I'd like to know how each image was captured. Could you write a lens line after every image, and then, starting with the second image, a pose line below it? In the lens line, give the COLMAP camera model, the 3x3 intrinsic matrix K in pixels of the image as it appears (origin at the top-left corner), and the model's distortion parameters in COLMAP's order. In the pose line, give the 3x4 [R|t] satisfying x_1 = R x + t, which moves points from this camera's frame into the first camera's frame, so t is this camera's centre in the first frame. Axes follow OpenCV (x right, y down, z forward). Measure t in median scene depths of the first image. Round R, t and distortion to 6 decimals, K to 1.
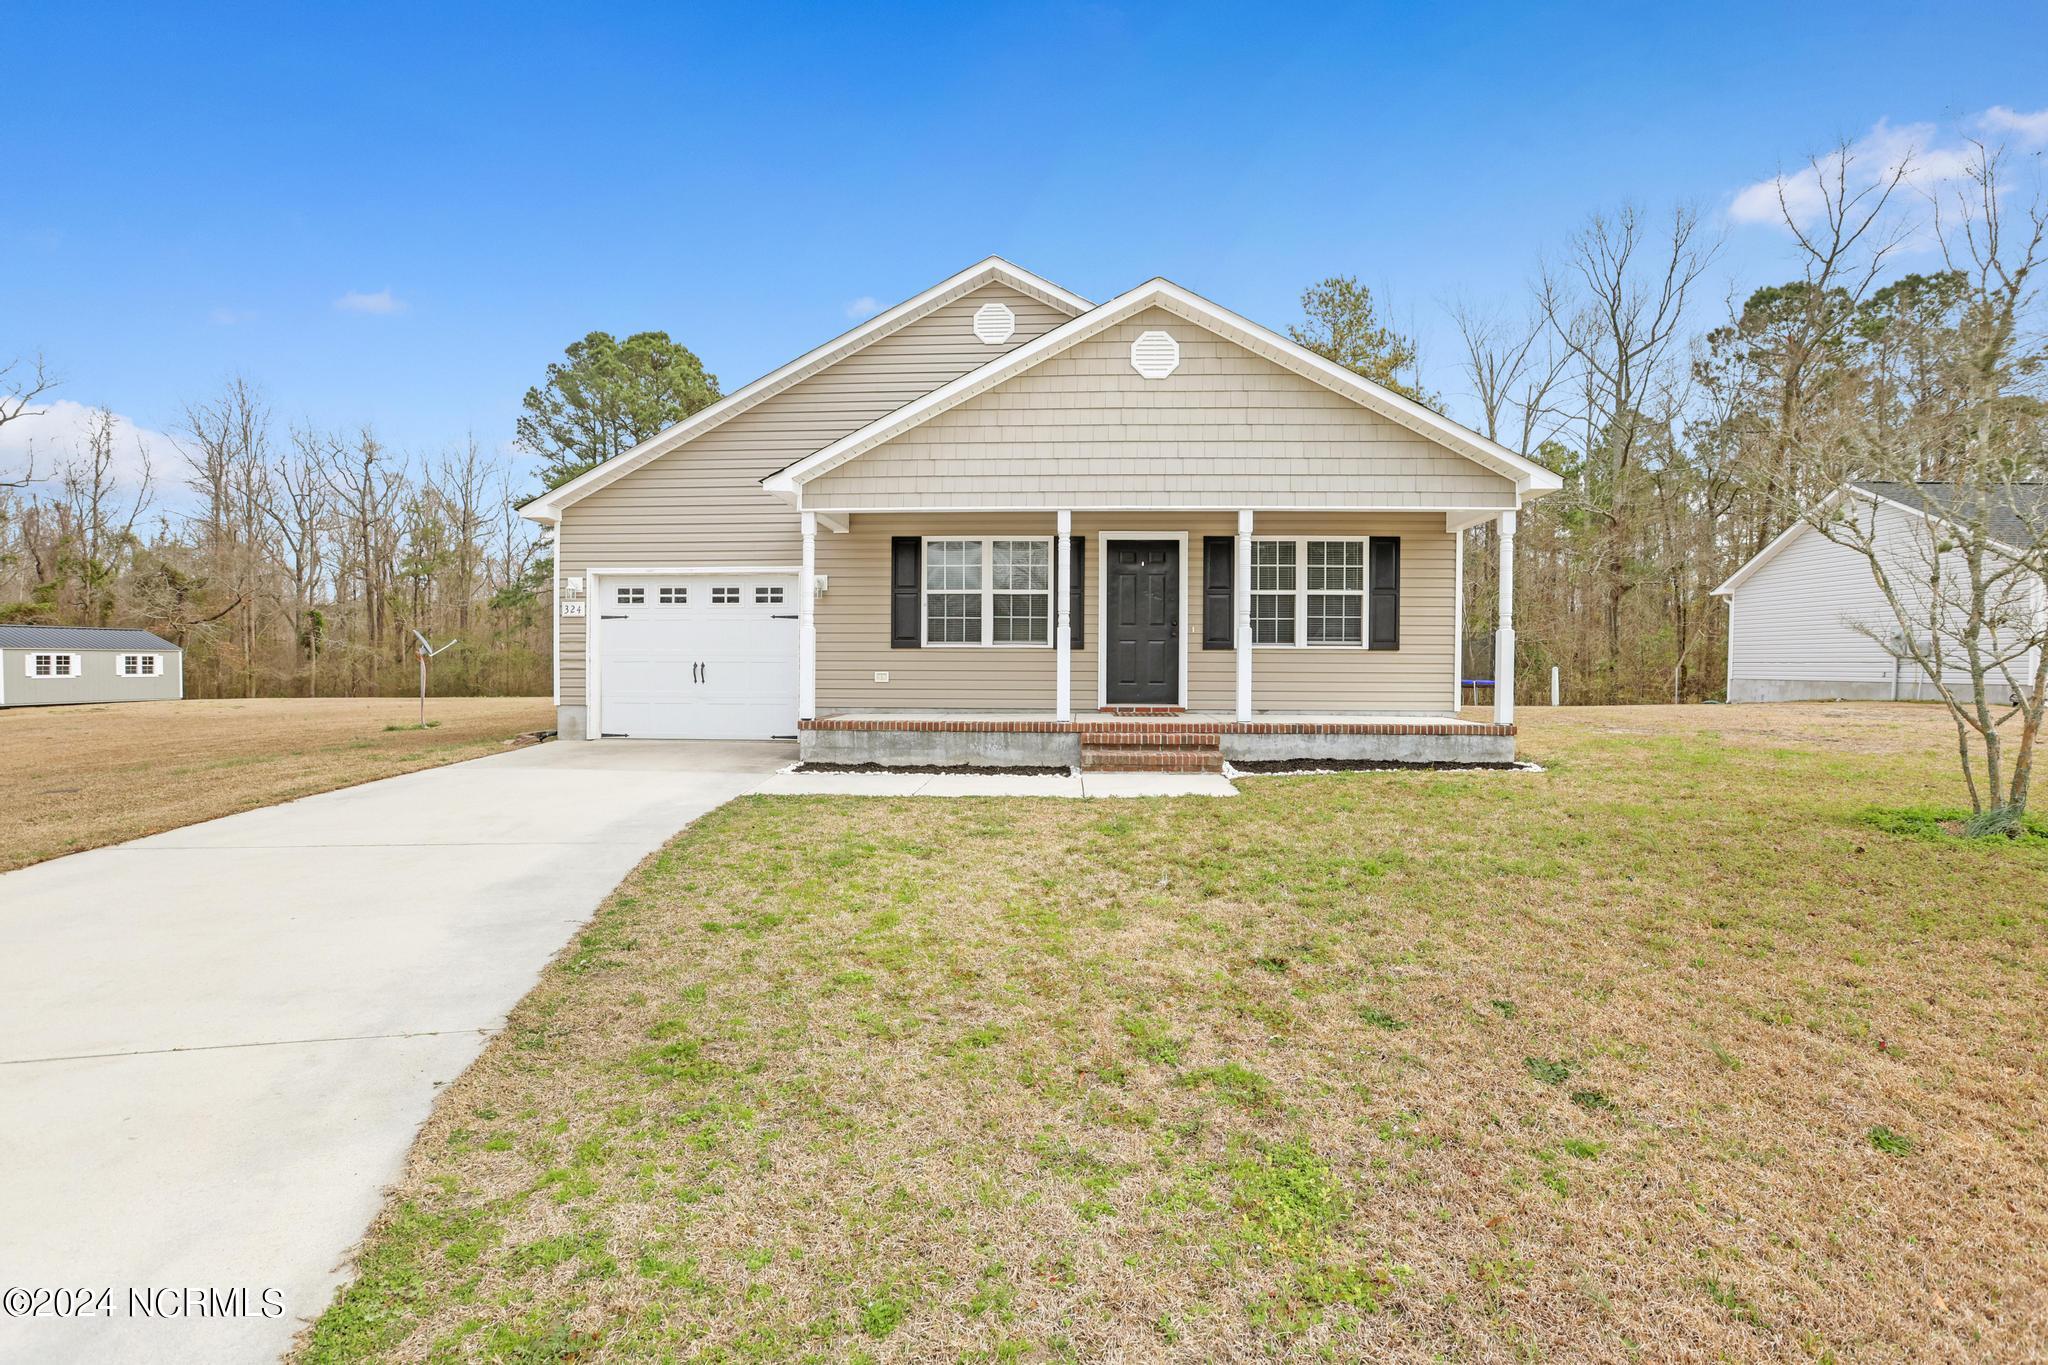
lens RADIAL K [[932.9, 0, 1042.4], [0, 932.9, 688.0], [0, 0, 1]] dist [-0.044202, 0.015193]
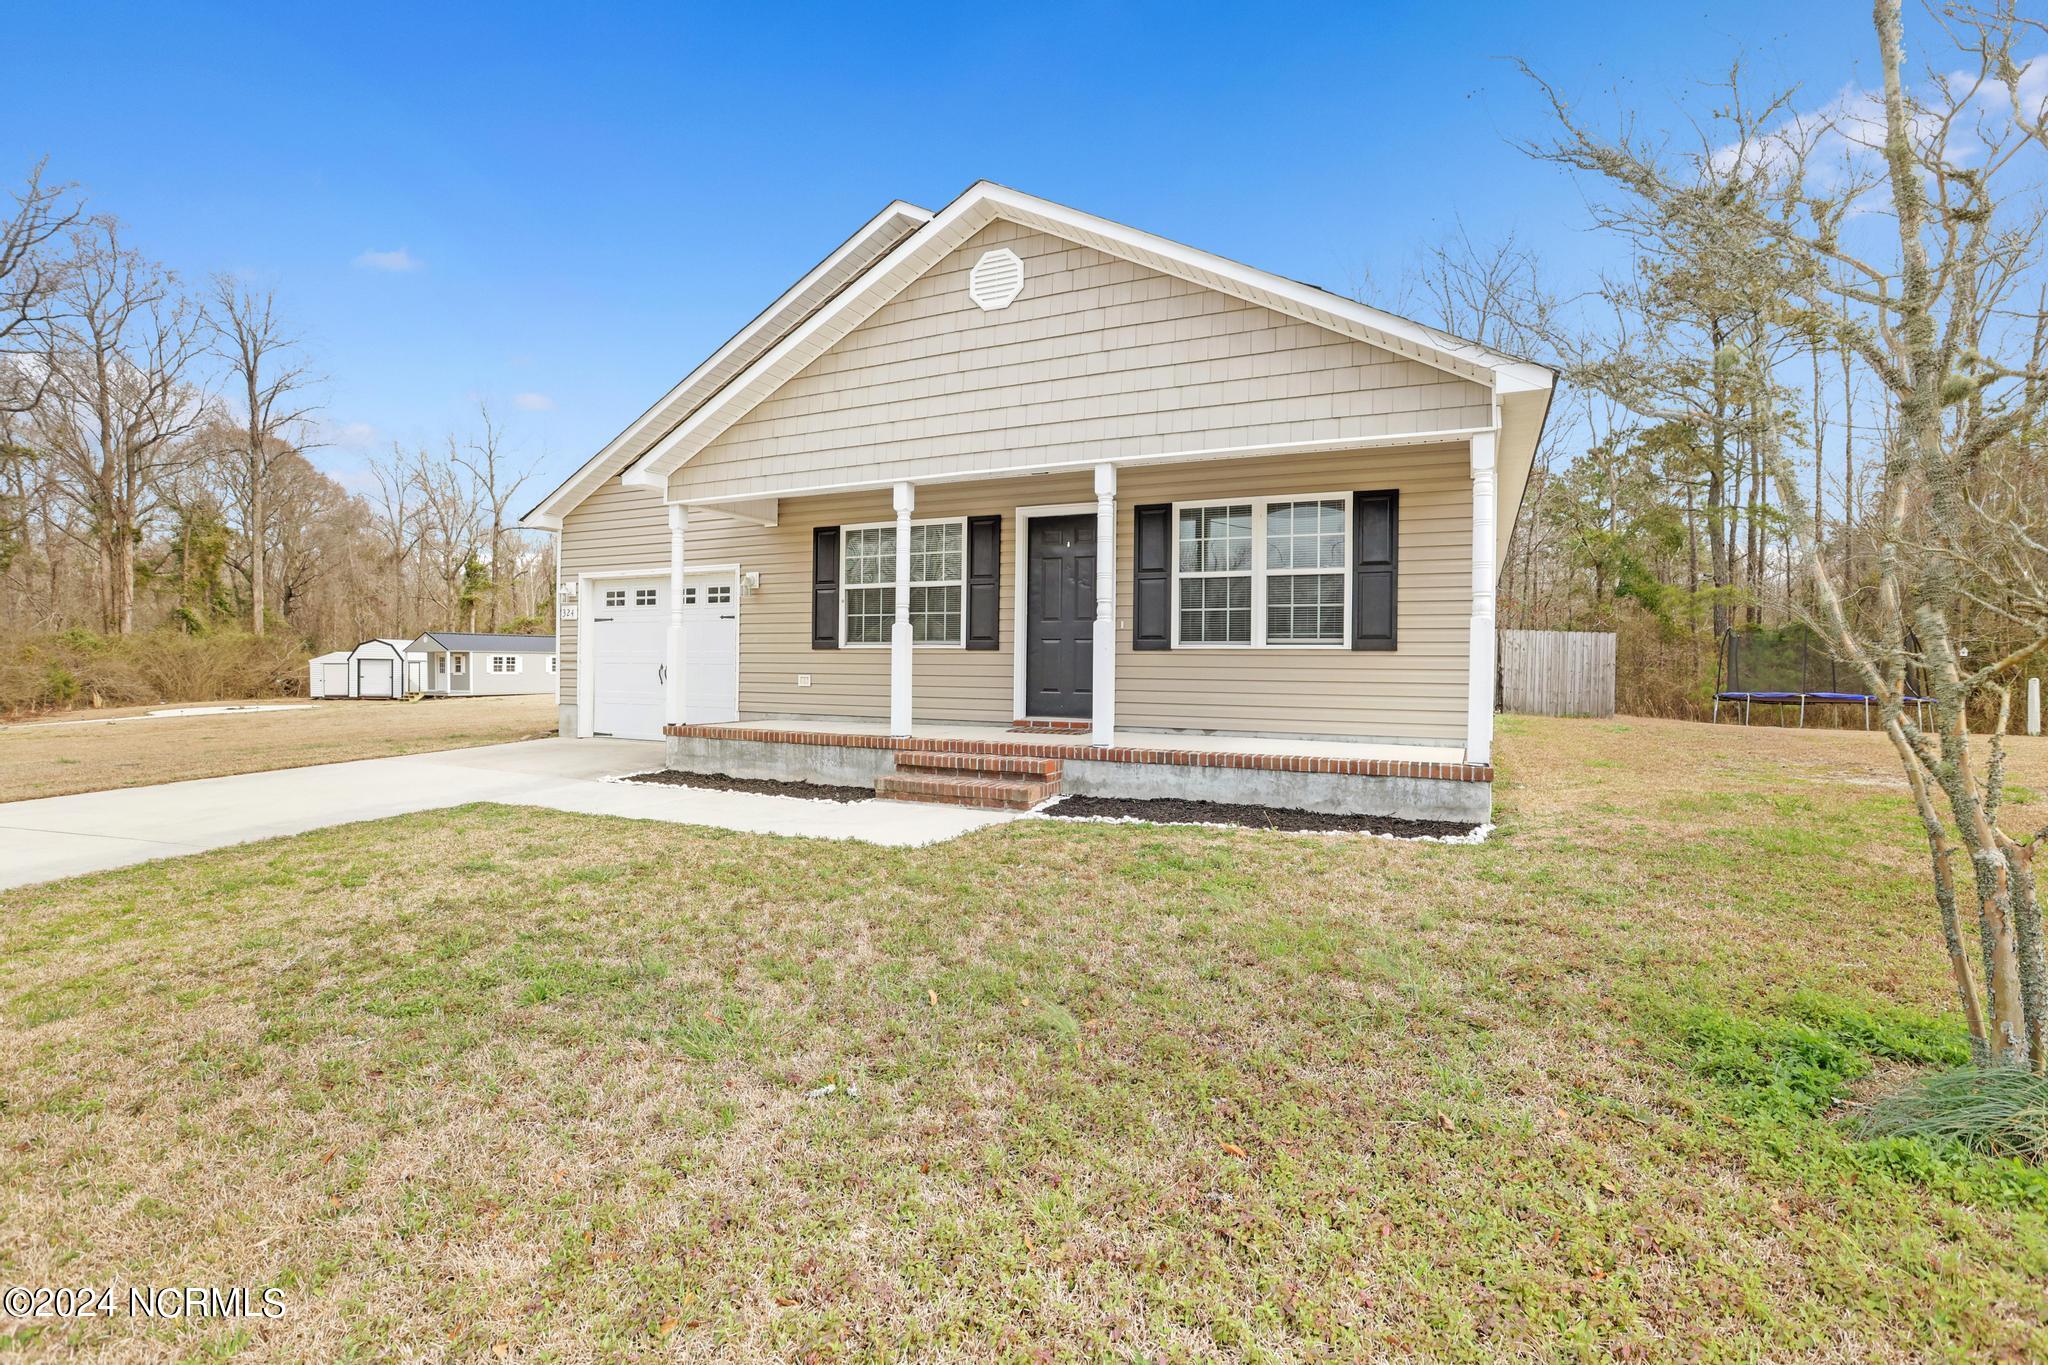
lens RADIAL K [[933.6, 0, 1030.9], [0, 933.6, 690.0], [0, 0, 1]] dist [-0.043110, 0.015506]
pose [[0.919815, 0.015413, -0.392049, 0.446310], [-0.016095, 0.999869, 0.001547, -0.008461], [0.392022, 0.004887, 0.919943, 0.270586]]
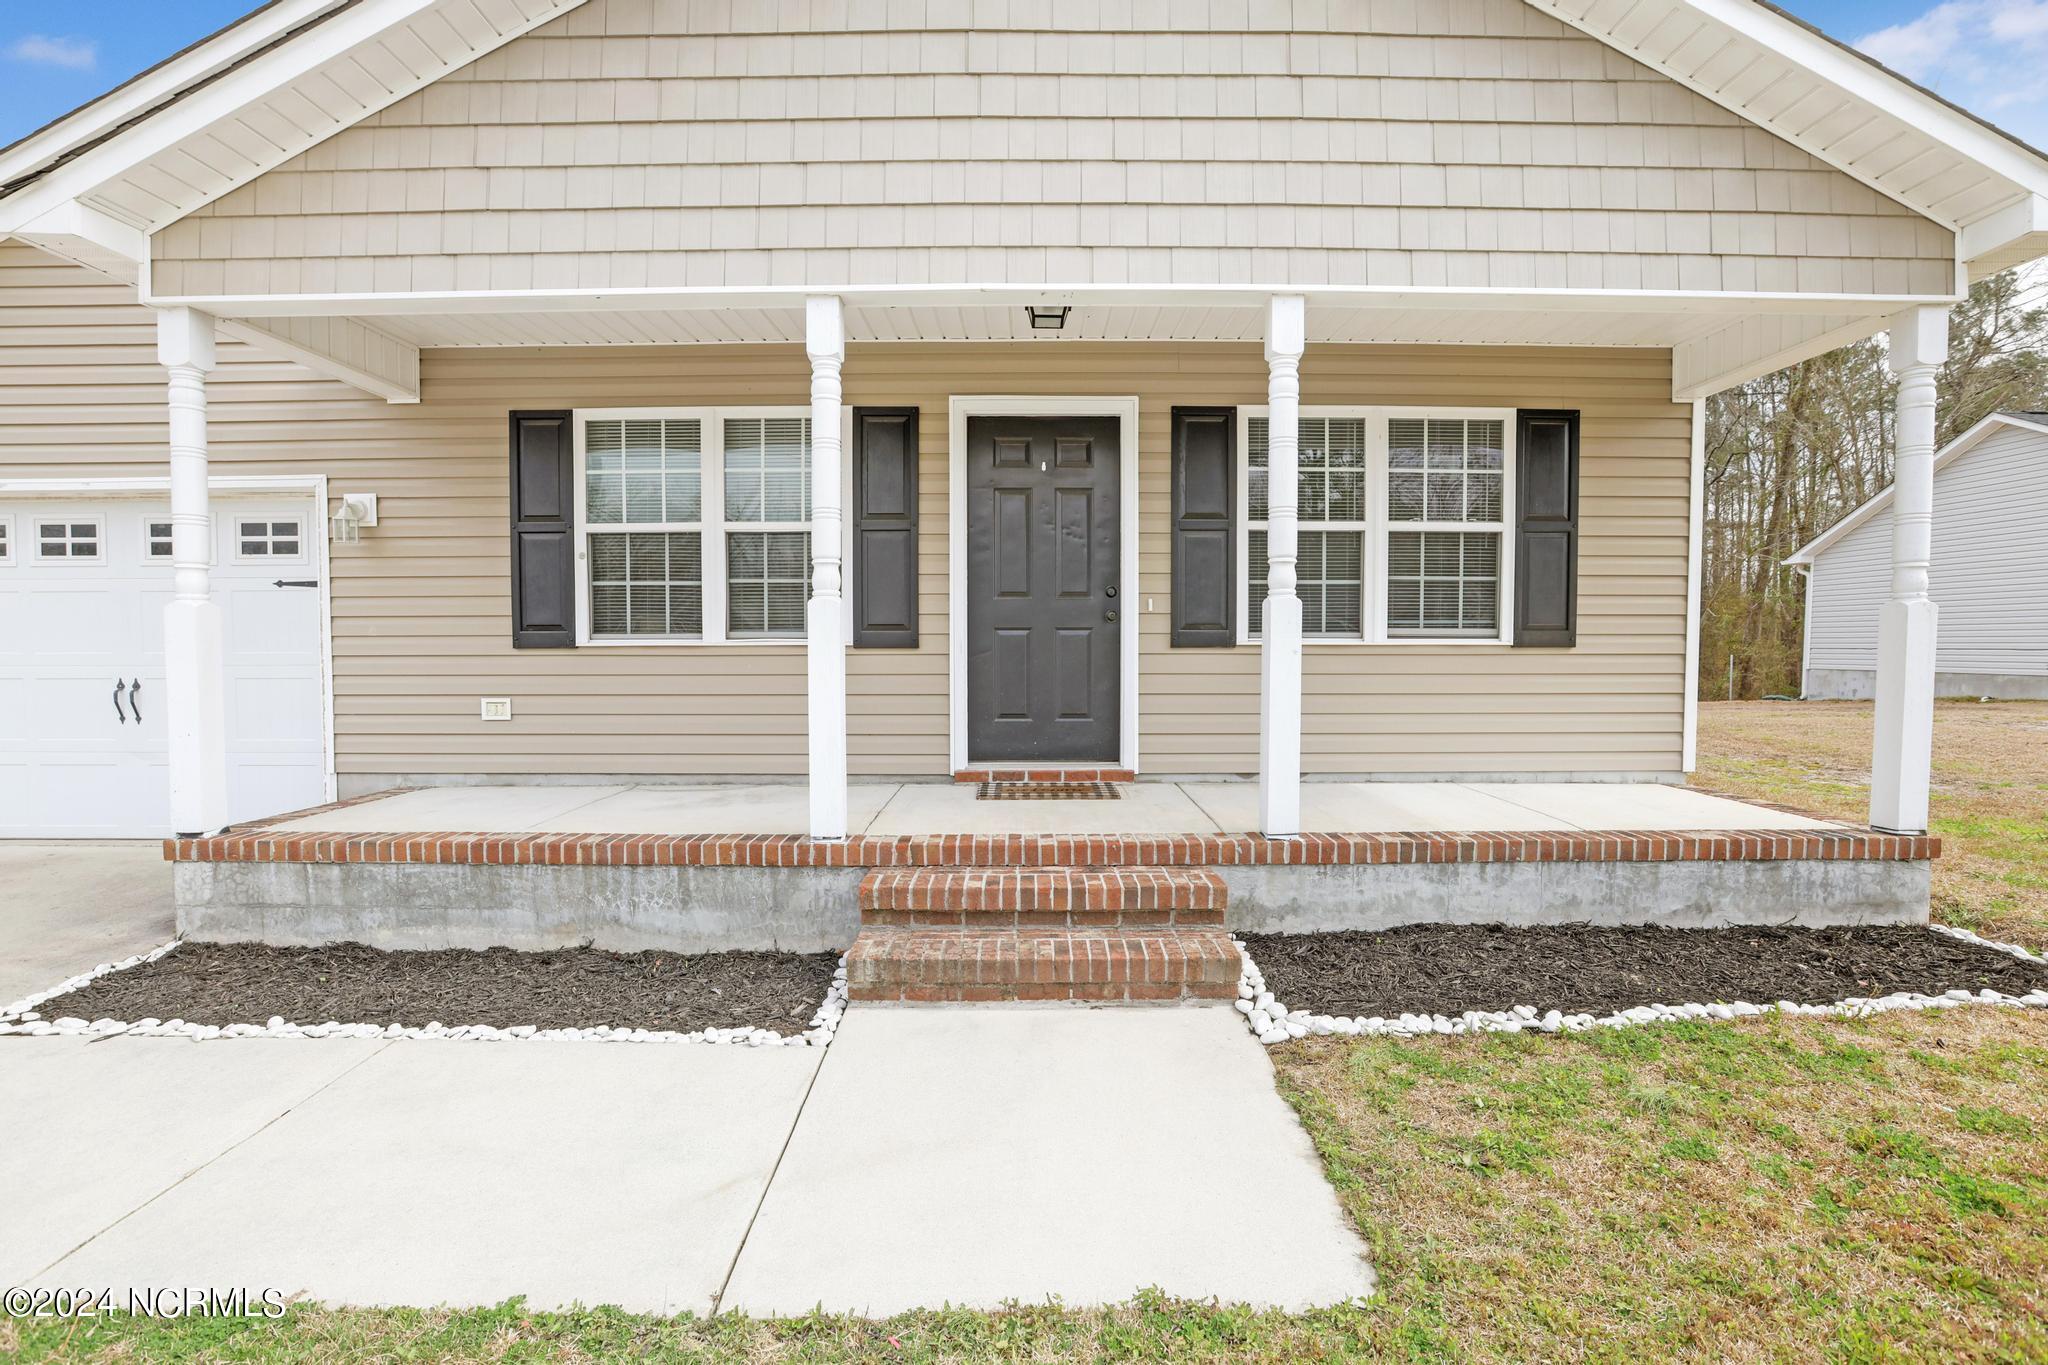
lens RADIAL K [[933.6, 0, 1030.9], [0, 933.6, 690.0], [0, 0, 1]] dist [-0.043110, 0.015506]
pose [[0.999001, -0.007417, 0.044075, 0.088977], [0.006483, 0.999752, 0.021291, -0.033565], [-0.044222, -0.020984, 0.998801, 0.587282]]
